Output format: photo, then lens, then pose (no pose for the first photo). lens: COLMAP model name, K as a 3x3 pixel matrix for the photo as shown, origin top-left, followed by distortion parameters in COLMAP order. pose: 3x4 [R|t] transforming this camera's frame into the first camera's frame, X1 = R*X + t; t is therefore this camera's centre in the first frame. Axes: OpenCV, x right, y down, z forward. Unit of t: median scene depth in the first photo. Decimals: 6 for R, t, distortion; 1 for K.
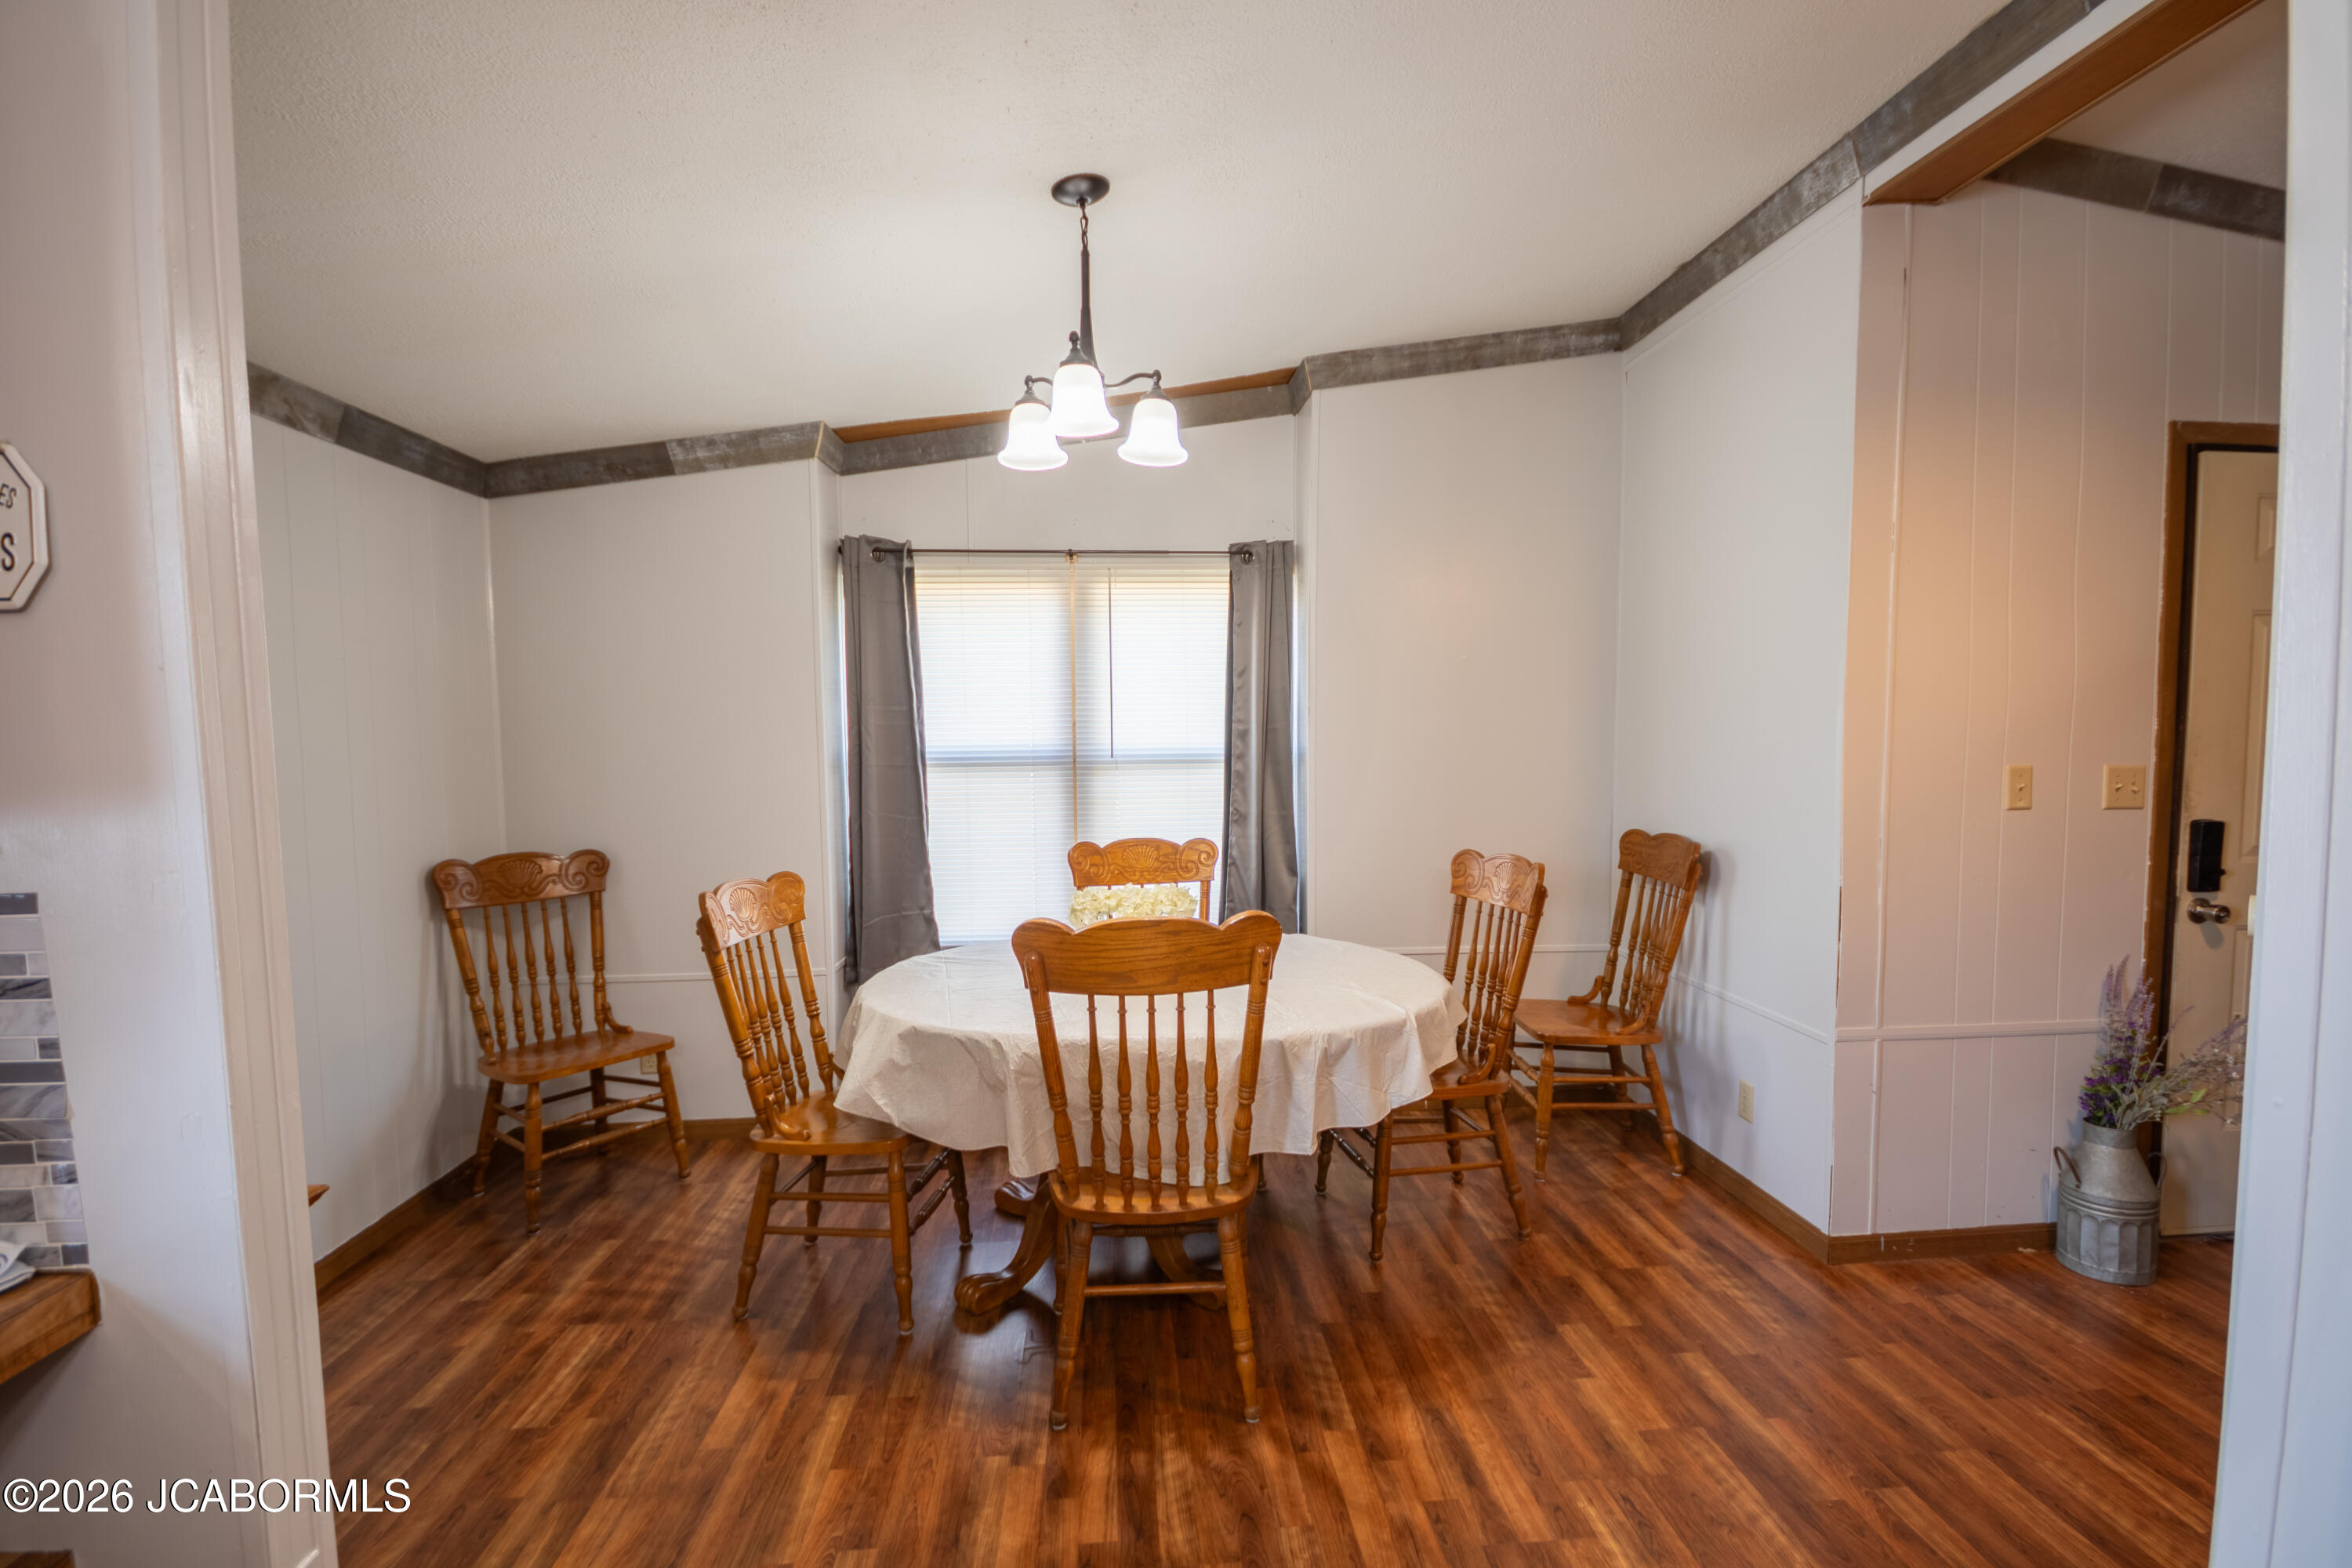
lens RADIAL K [[1083.6, 0, 1177.1], [0, 1083.6, 795.3], [0, 0, 1]] dist [0.000321, 0.000553]
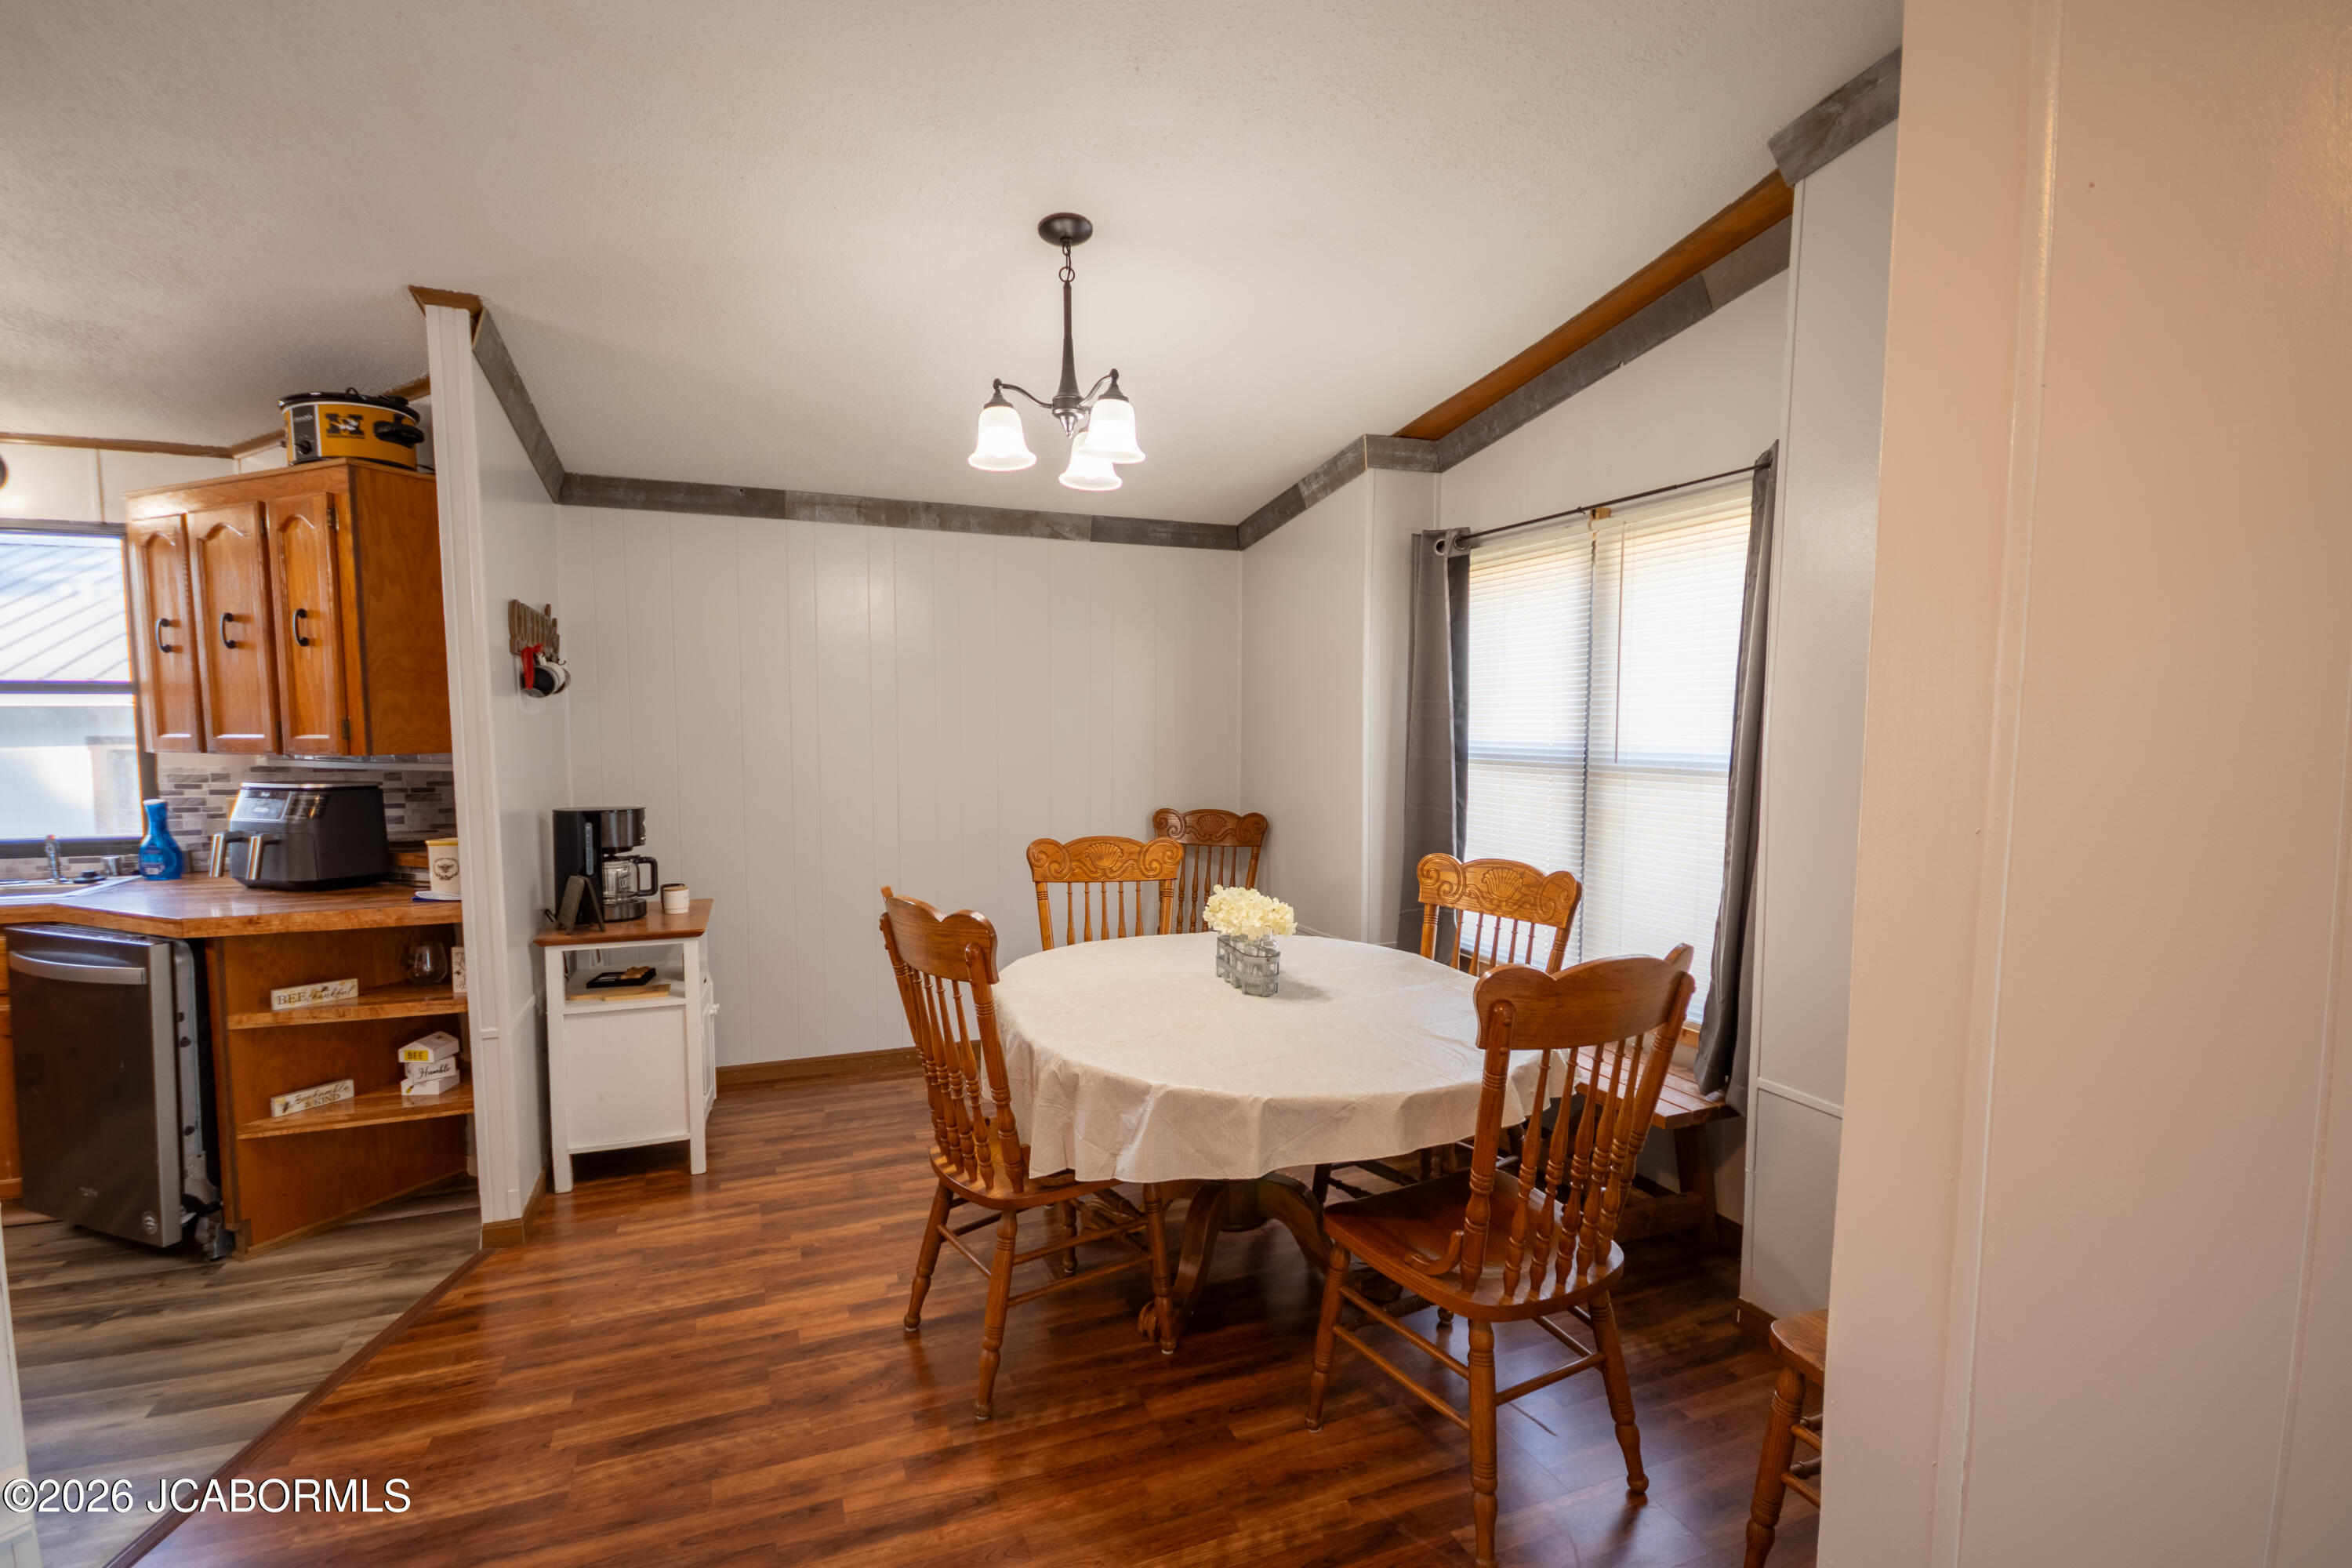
lens RADIAL K [[1083.6, 0, 1176.9], [0, 1083.6, 795.7], [0, 0, 1]] dist [0.000321, 0.000553]
pose [[0.315361, 0.073814, -0.946097, 0.647516], [-0.068024, 0.996164, 0.055046, -0.036064], [0.946531, 0.046998, 0.319172, 0.498734]]
